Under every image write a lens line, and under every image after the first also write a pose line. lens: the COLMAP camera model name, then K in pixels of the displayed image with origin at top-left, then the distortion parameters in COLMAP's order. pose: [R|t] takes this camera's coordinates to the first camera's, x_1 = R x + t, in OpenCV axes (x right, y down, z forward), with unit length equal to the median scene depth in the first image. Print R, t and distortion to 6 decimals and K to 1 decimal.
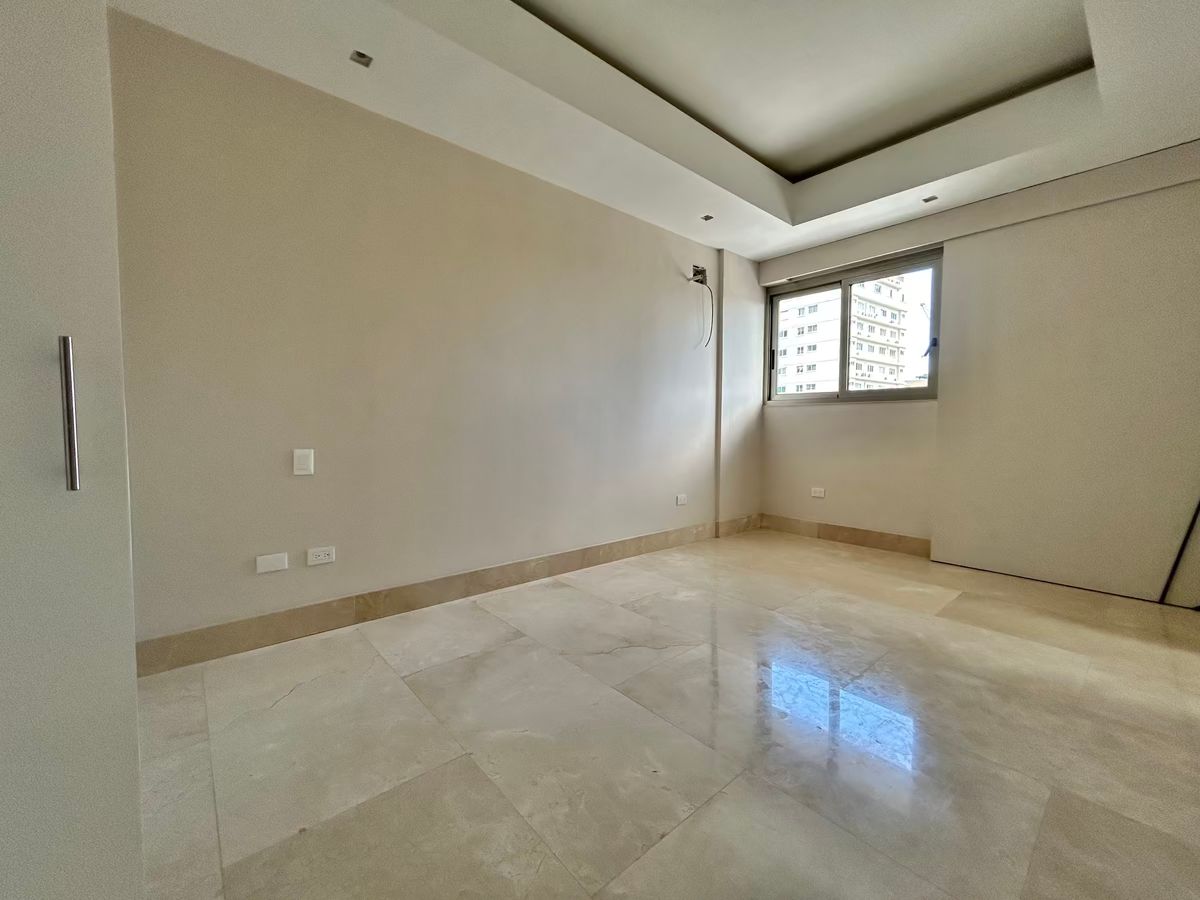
lens RADIAL K [[485.4, 0, 600.7], [0, 485.4, 453.6], [0, 0, 1]] dist [0.000479, -0.000331]
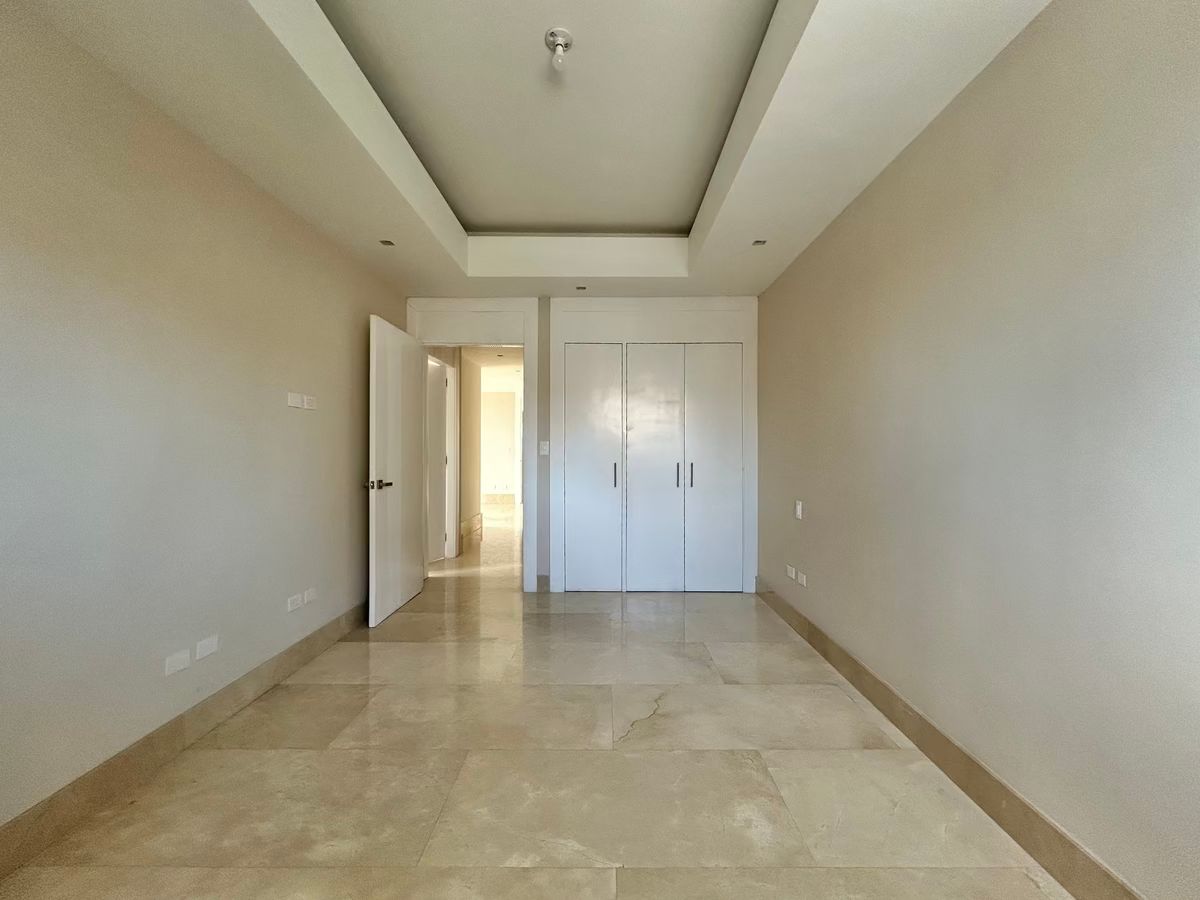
lens RADIAL K [[485.4, 0, 605.6], [0, 485.4, 450.9], [0, 0, 1]] dist [0.000479, -0.000331]
pose [[-0.644402, -0.007358, -0.764652, 0.882771], [-0.047608, 0.998400, 0.030514, -0.180449], [0.763204, 0.056066, -0.643721, 1.485008]]
